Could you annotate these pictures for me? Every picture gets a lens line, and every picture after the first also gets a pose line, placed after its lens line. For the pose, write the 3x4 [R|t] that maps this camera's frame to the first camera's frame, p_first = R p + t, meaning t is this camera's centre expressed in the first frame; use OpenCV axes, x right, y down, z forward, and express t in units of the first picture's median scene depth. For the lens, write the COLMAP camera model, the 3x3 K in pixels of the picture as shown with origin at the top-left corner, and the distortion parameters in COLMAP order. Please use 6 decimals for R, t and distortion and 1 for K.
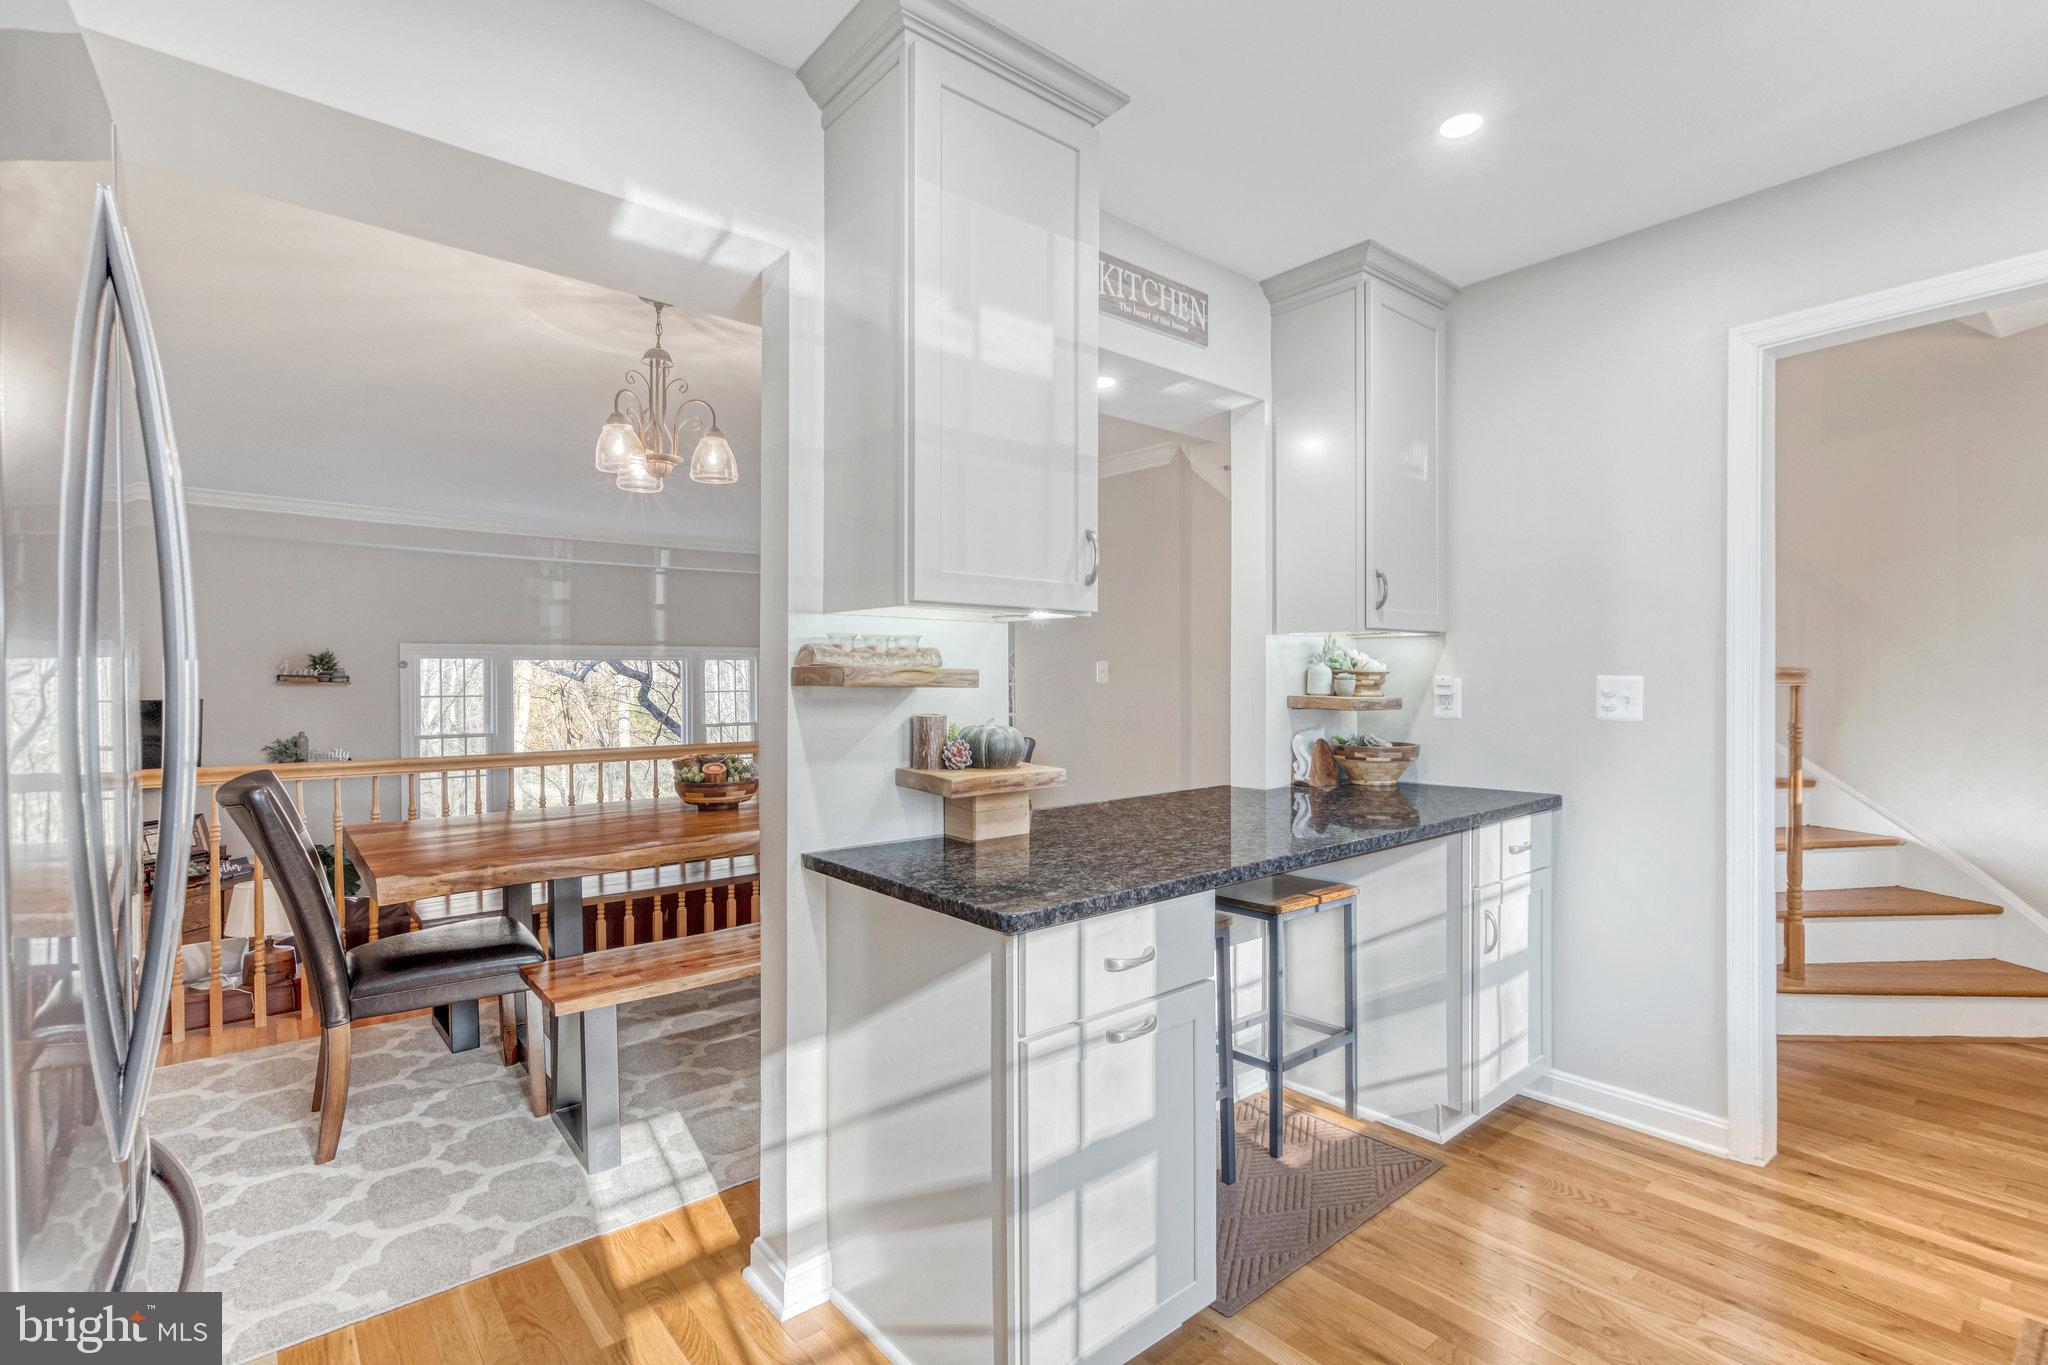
lens RADIAL K [[943.5, 0, 994.5], [0, 943.5, 671.2], [0, 0, 1]] dist [-0.007740, 0.003135]
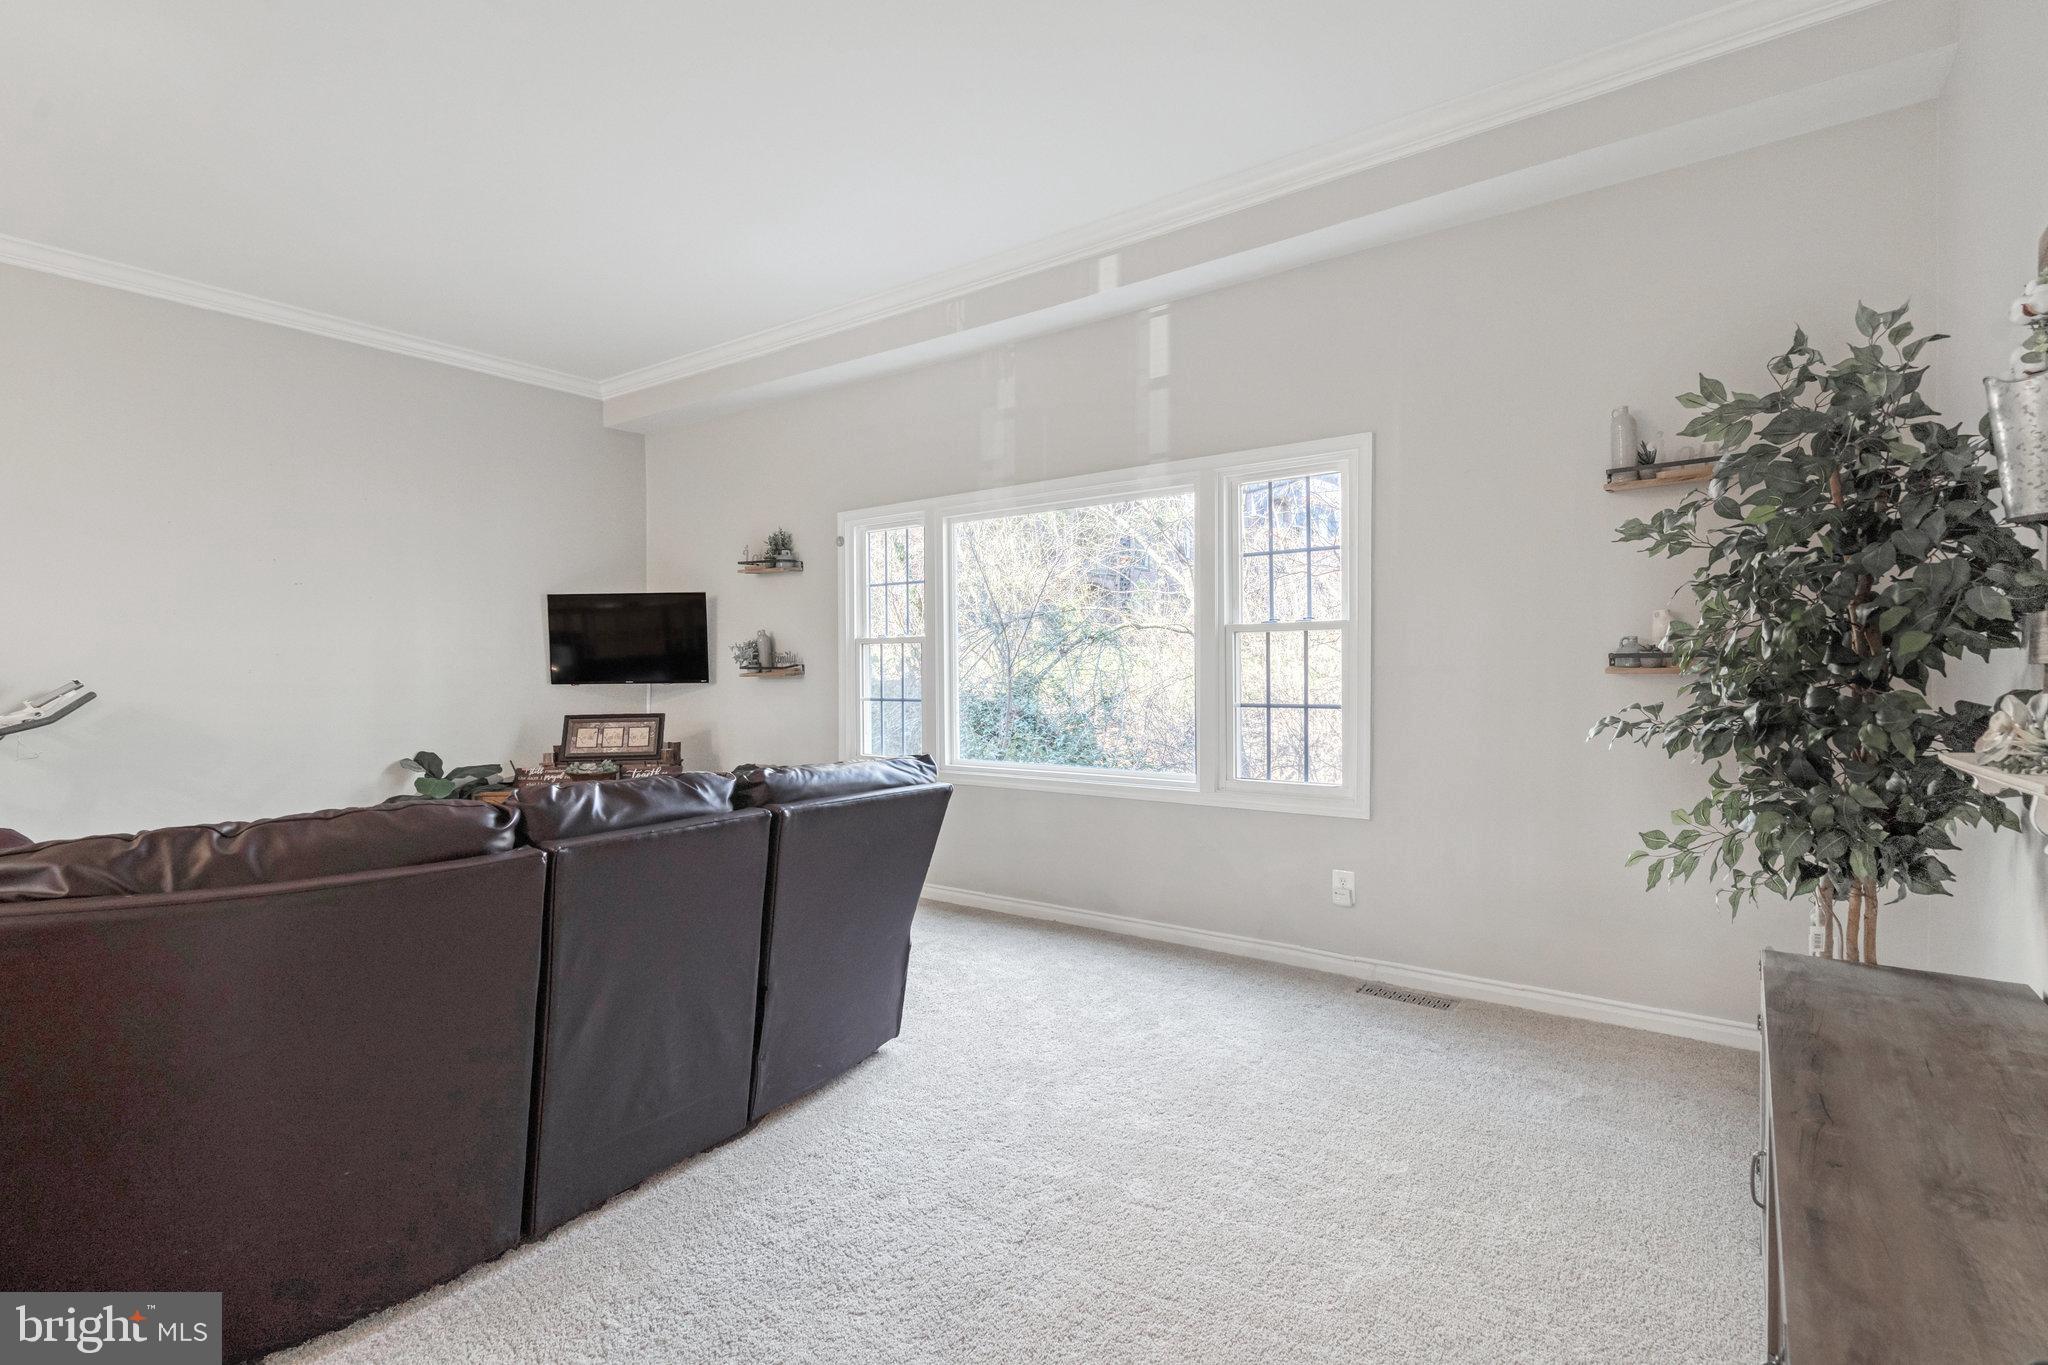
lens RADIAL K [[943.5, 0, 1015.5], [0, 943.5, 682.3], [0, 0, 1]] dist [-0.007740, 0.003135]
pose [[0.247354, 0.027117, -0.968546, 0.305145], [0.013540, 0.999414, 0.031439, 0.205099], [0.968831, -0.020890, 0.246842, 2.346052]]
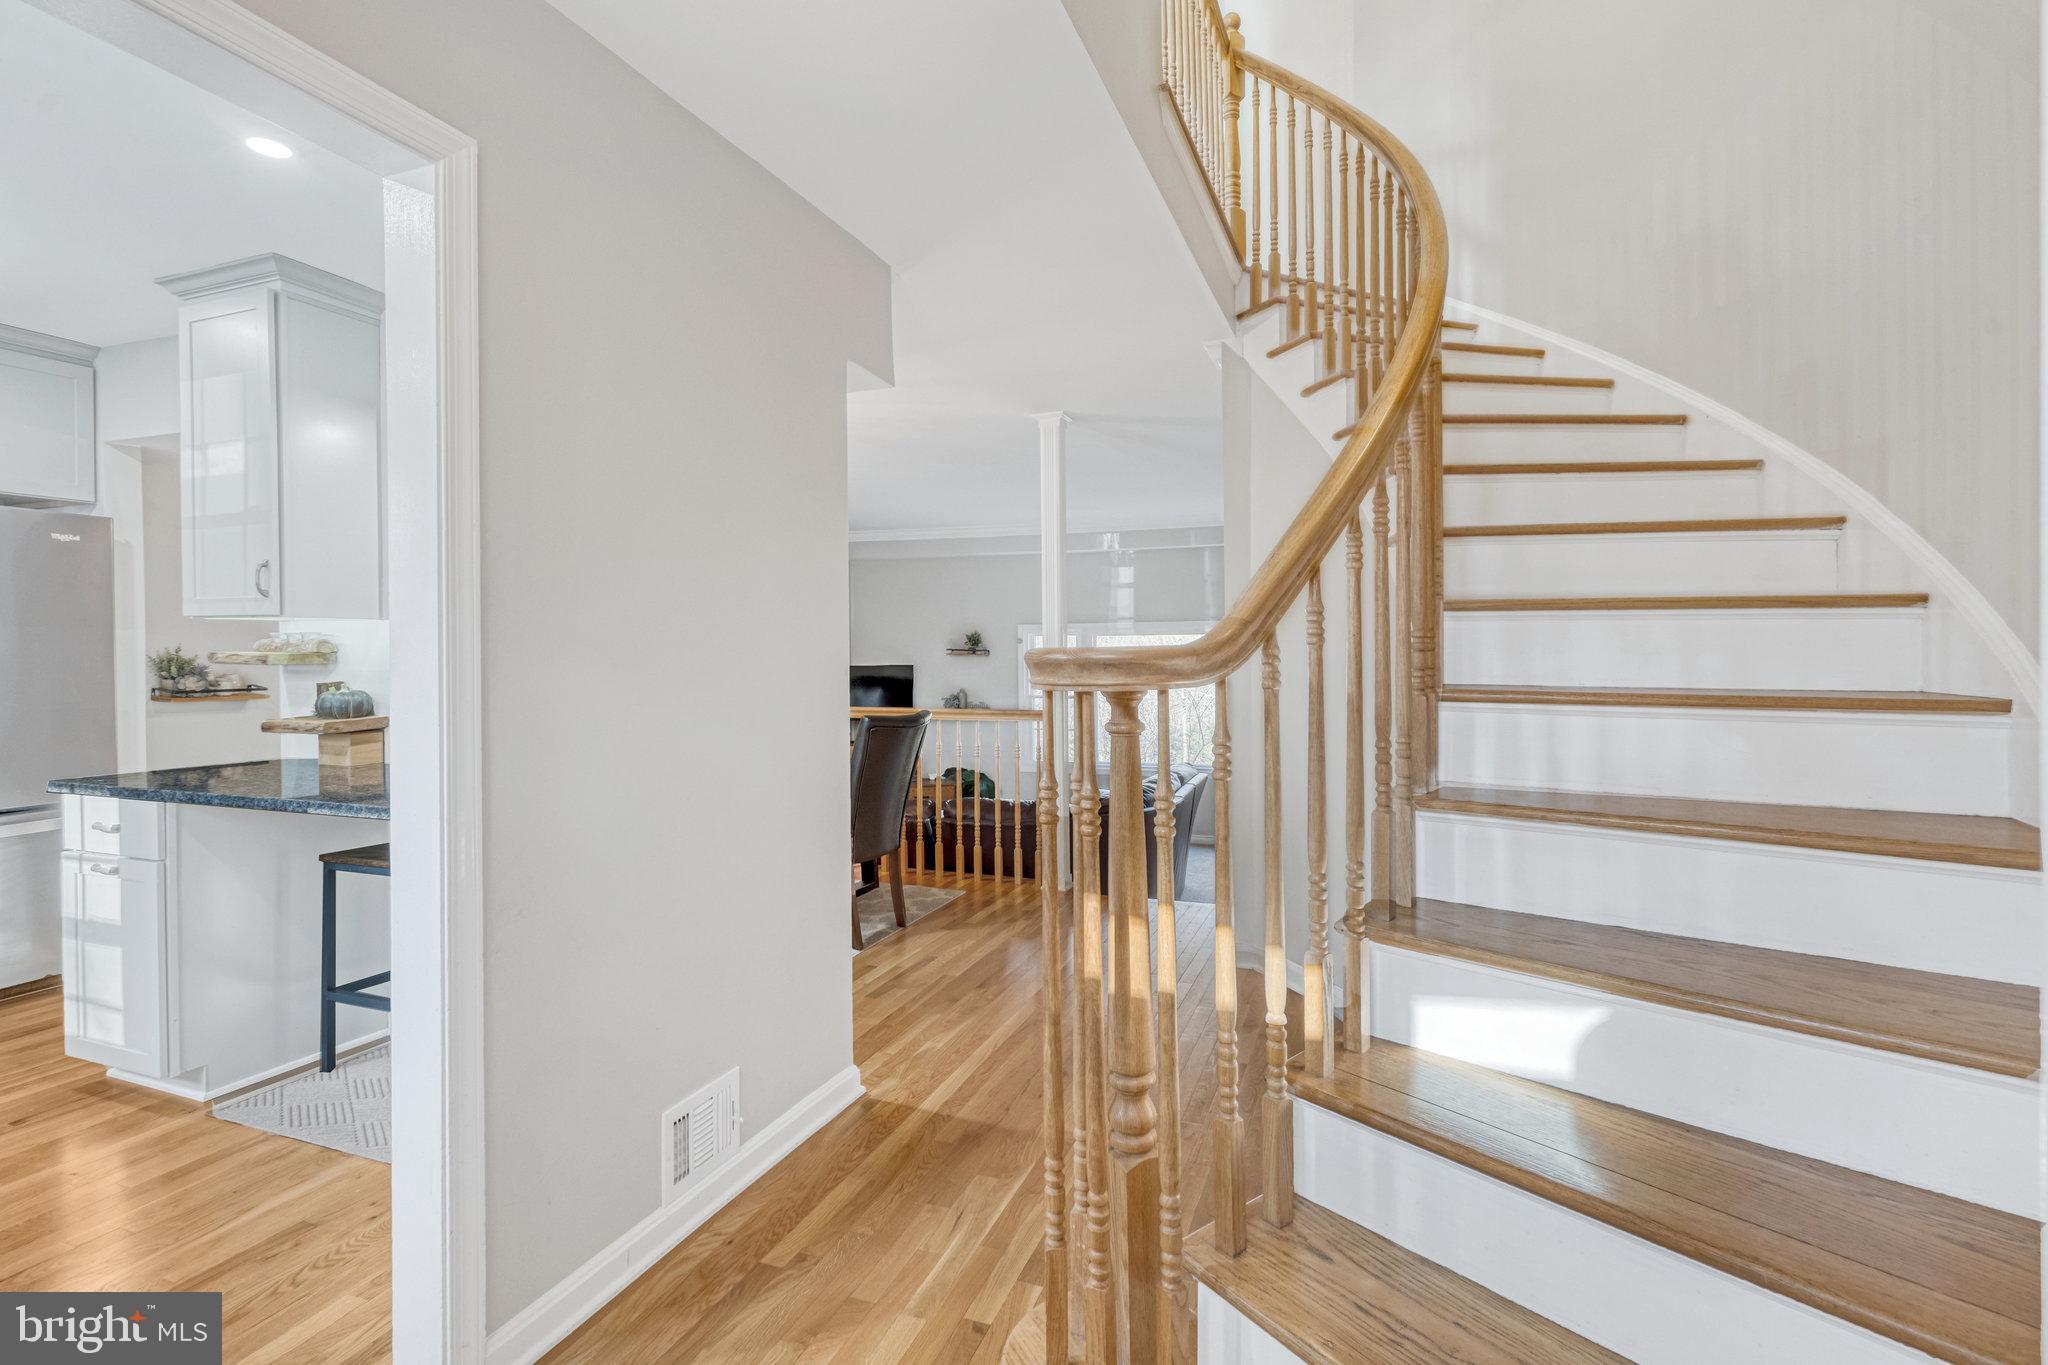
lens RADIAL K [[943.5, 0, 1038.7], [0, 943.5, 662.0], [0, 0, 1]] dist [-0.007740, 0.003135]
pose [[0.523531, 0.014125, -0.851890, 1.279010], [0.005798, 0.999780, 0.020140, -0.008438], [0.851987, -0.015483, 0.523334, 0.808587]]
